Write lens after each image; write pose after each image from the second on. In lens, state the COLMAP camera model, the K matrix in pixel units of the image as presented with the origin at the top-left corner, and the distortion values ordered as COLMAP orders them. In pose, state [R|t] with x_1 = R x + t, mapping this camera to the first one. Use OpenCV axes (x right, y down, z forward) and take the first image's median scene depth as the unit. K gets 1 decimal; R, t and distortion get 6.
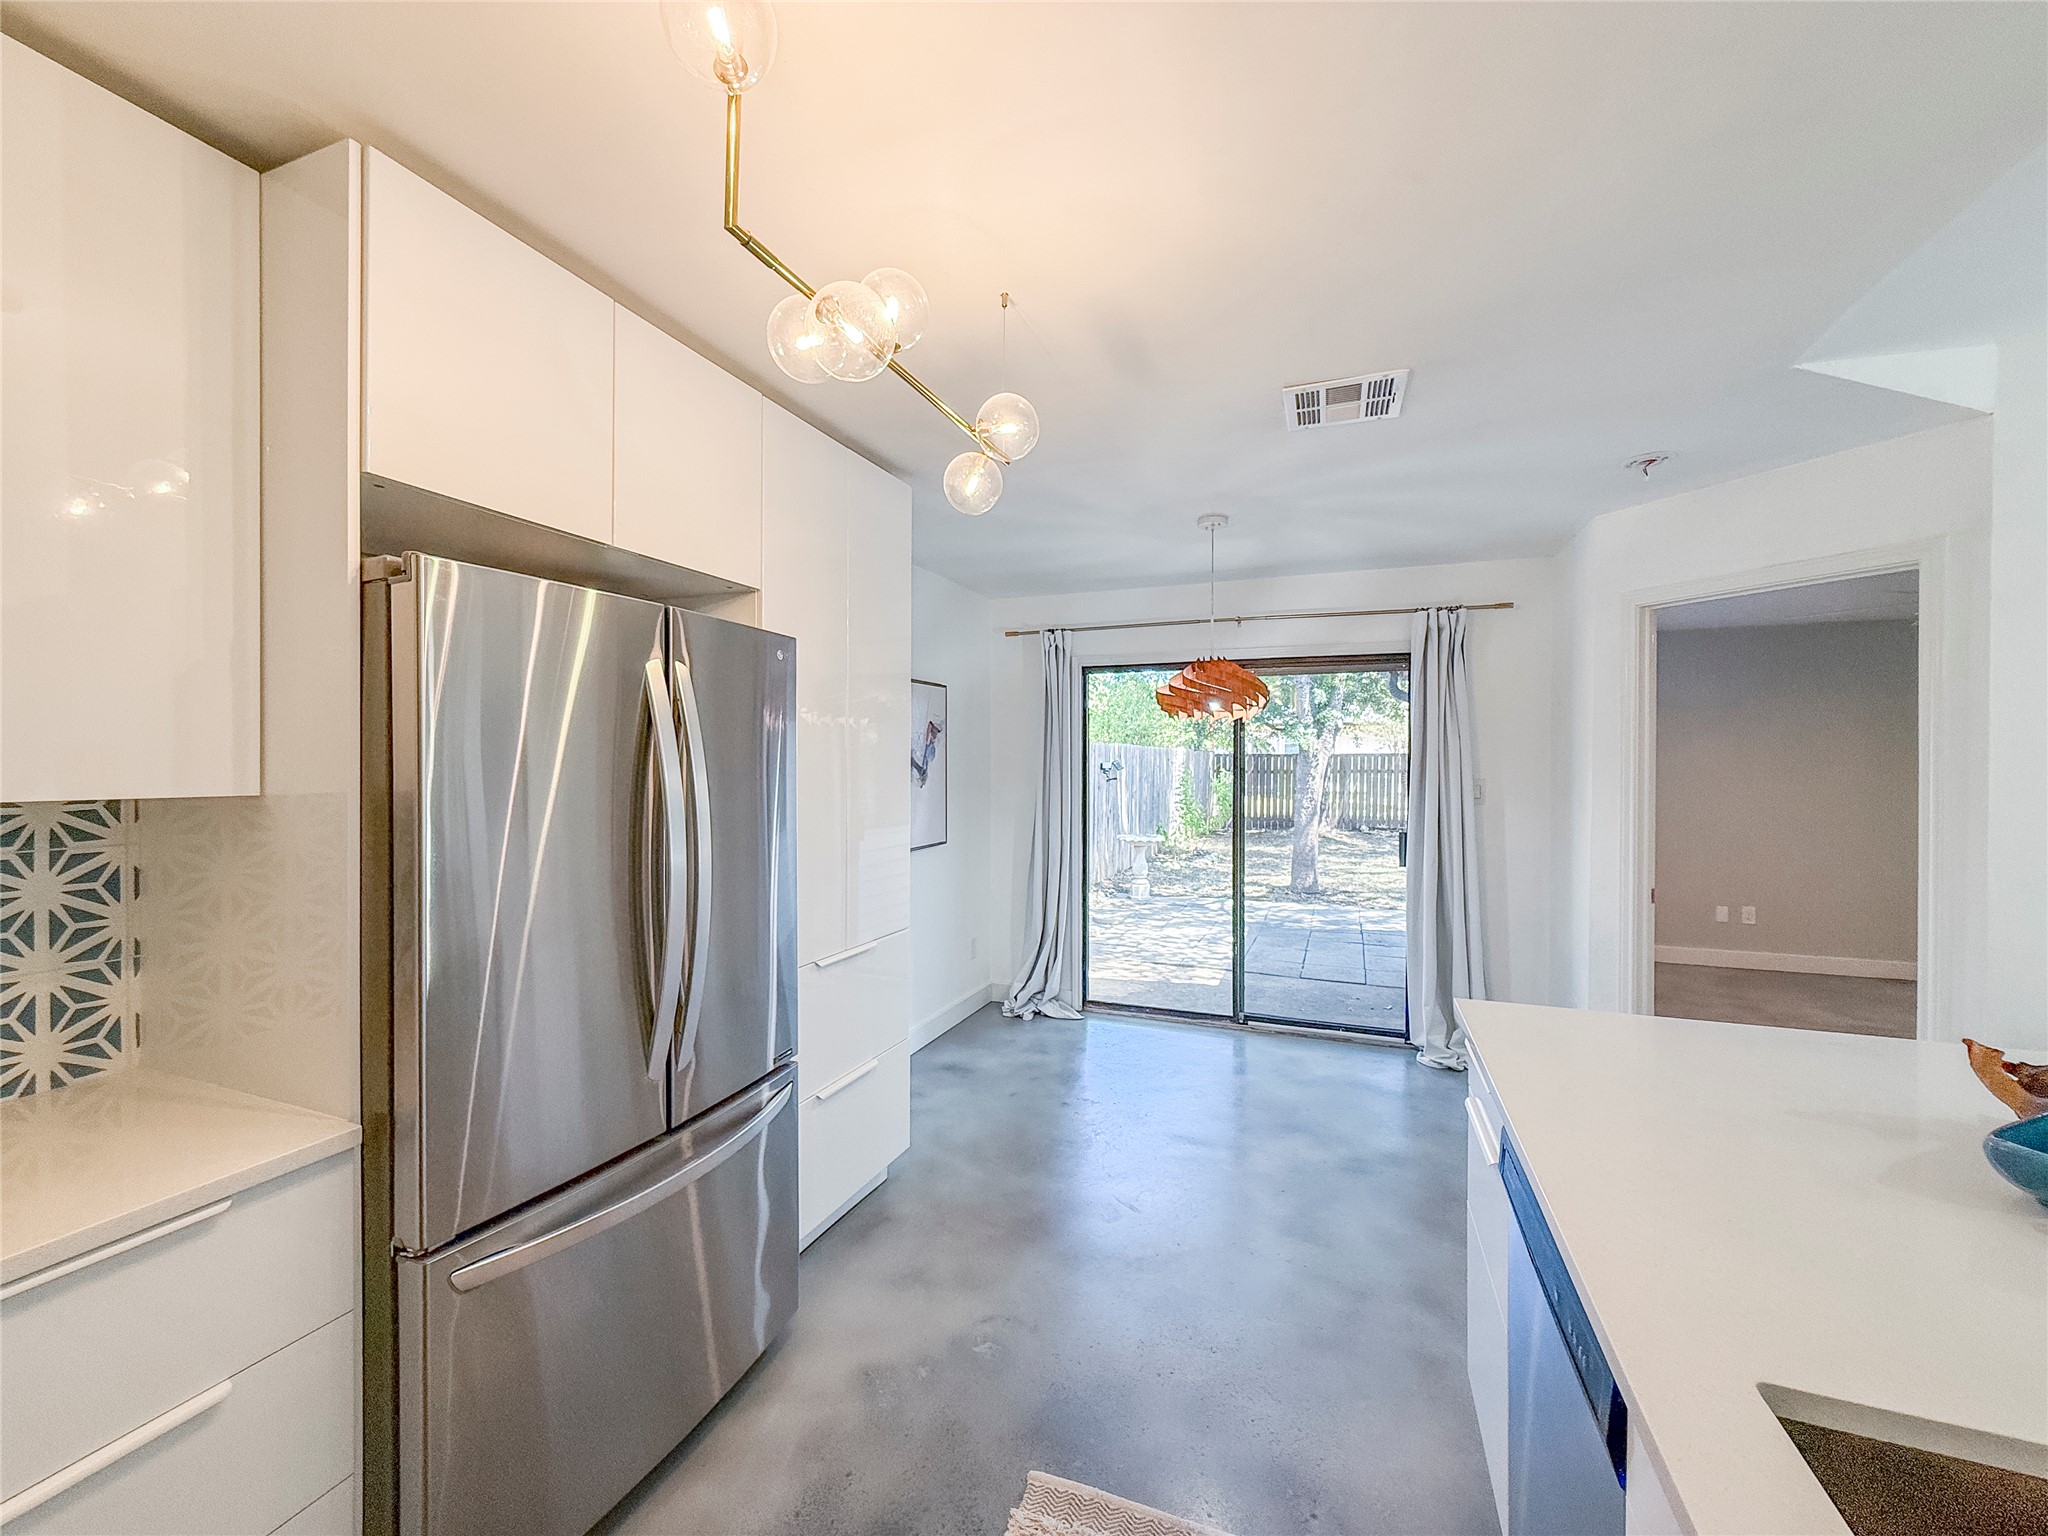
lens RADIAL K [[817.1, 0, 1030.9], [0, 817.1, 766.8], [0, 0, 1]] dist [-0.000115, 0.000051]
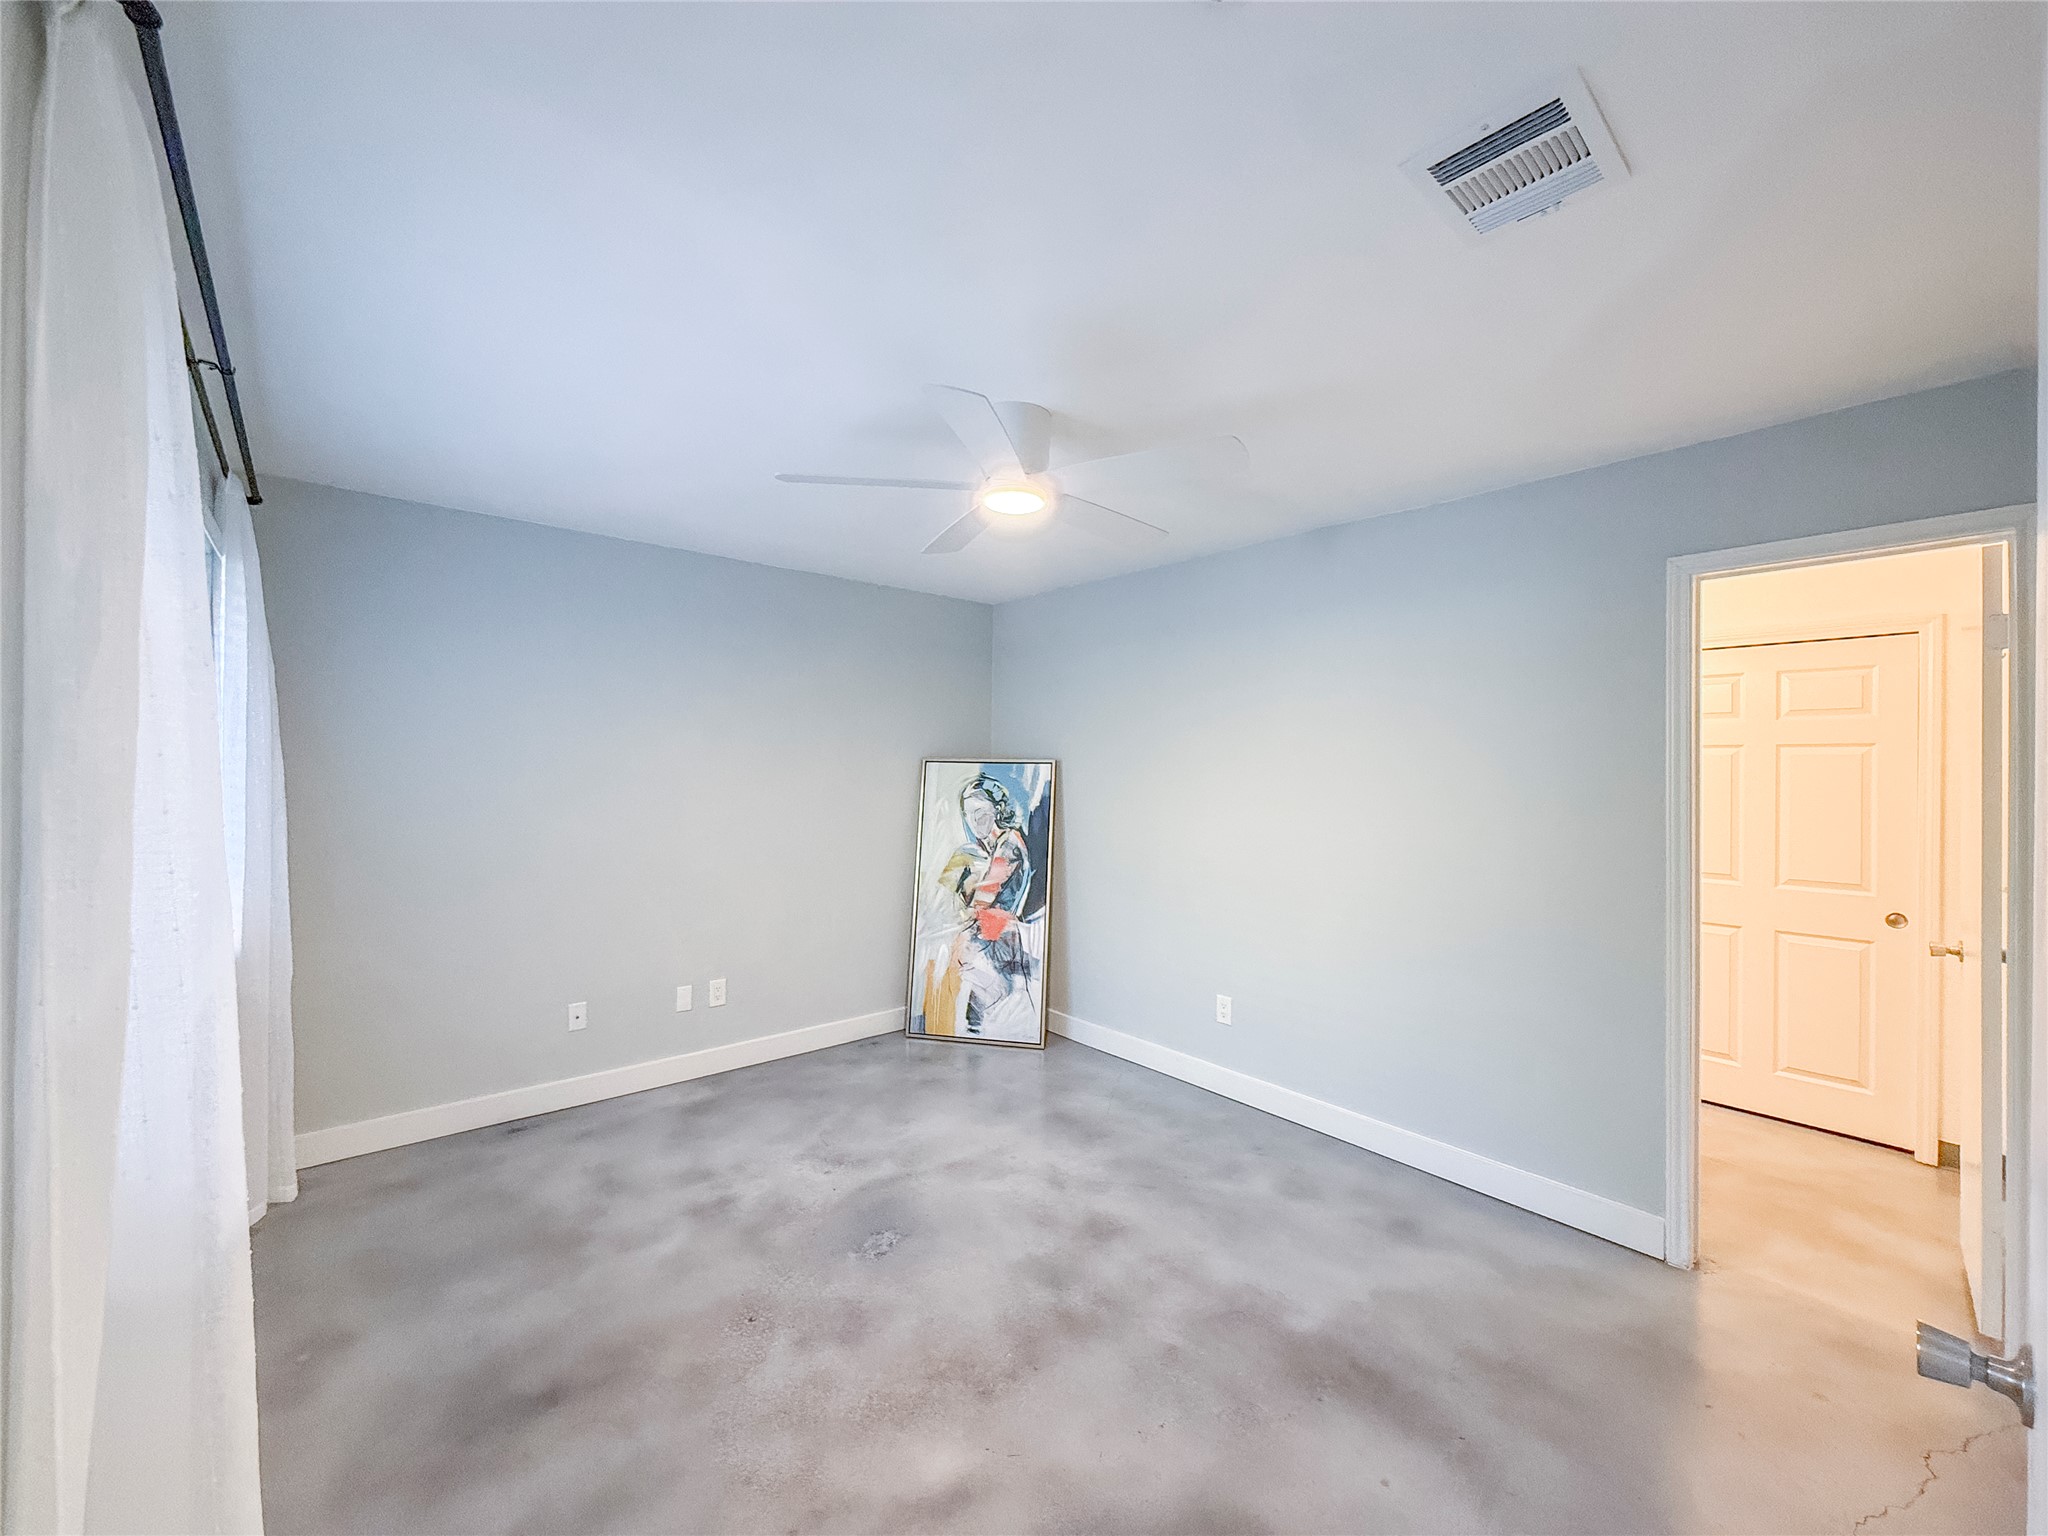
lens RADIAL K [[817.1, 0, 1033.6], [0, 817.1, 771.6], [0, 0, 1]] dist [-0.000115, 0.000051]
pose [[0.471538, -0.000471, 0.881846, 0.548277], [-0.006191, 0.999973, 0.003845, -0.002028], [-0.881824, -0.007272, 0.471522, 0.610626]]
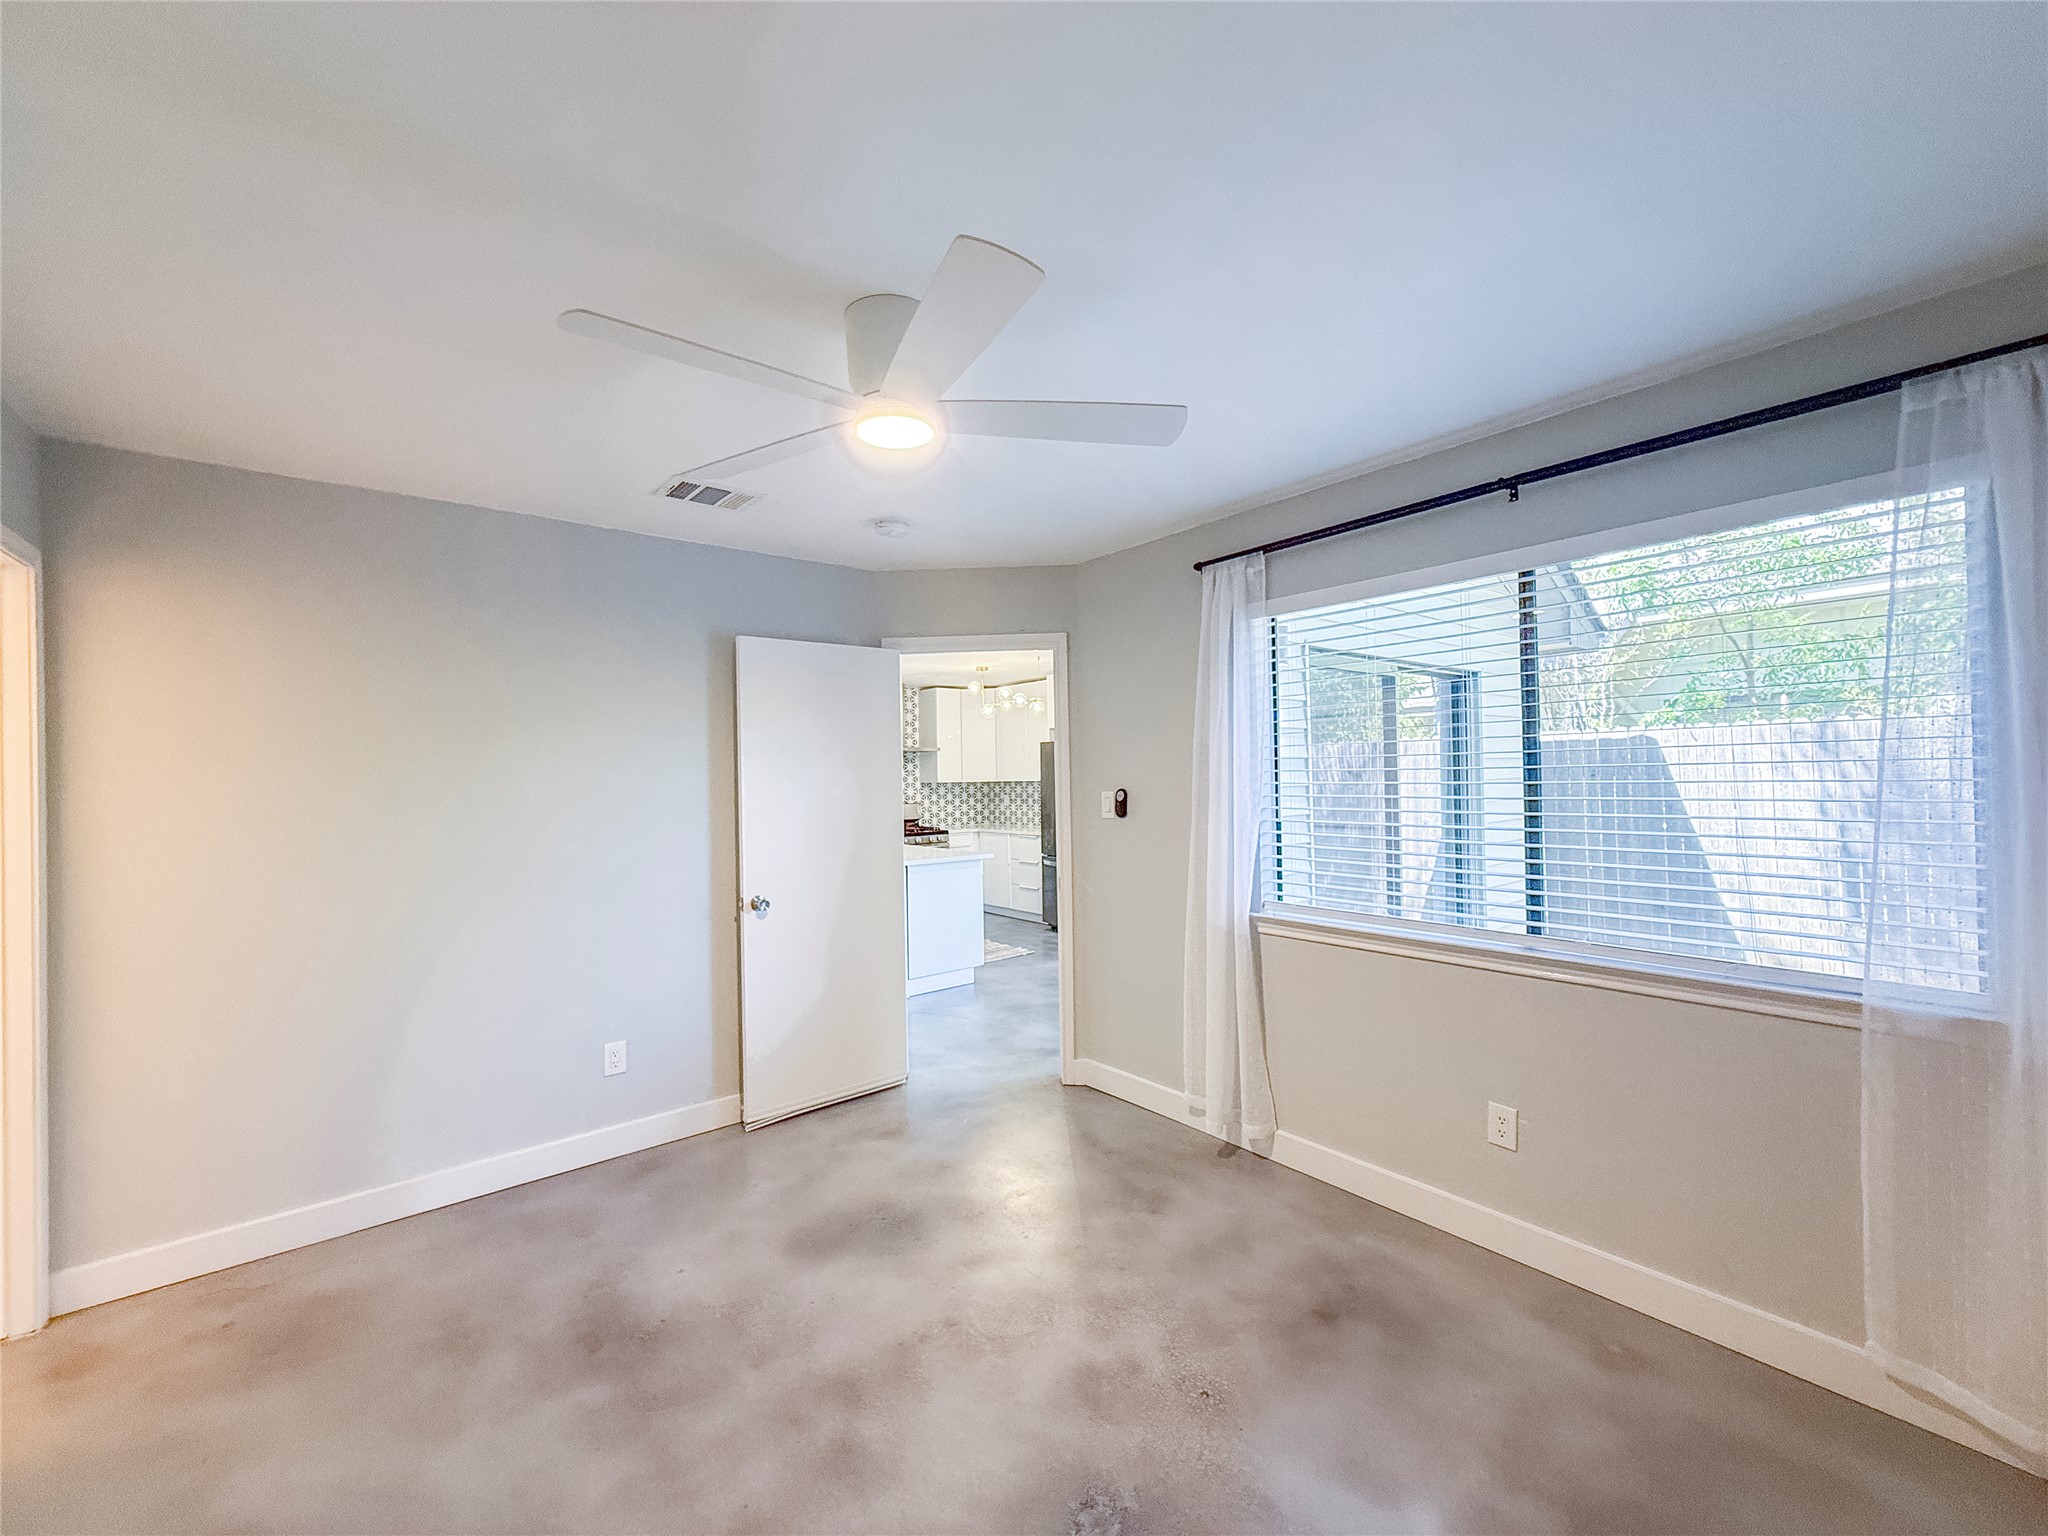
lens RADIAL K [[817.1, 0, 1031.8], [0, 817.1, 767.9], [0, 0, 1]] dist [-0.000115, 0.000051]
pose [[-0.494959, -0.001846, -0.868914, 1.318170], [0.012972, 0.999871, -0.009514, -0.000566], [0.868820, -0.015981, -0.494871, 1.124145]]
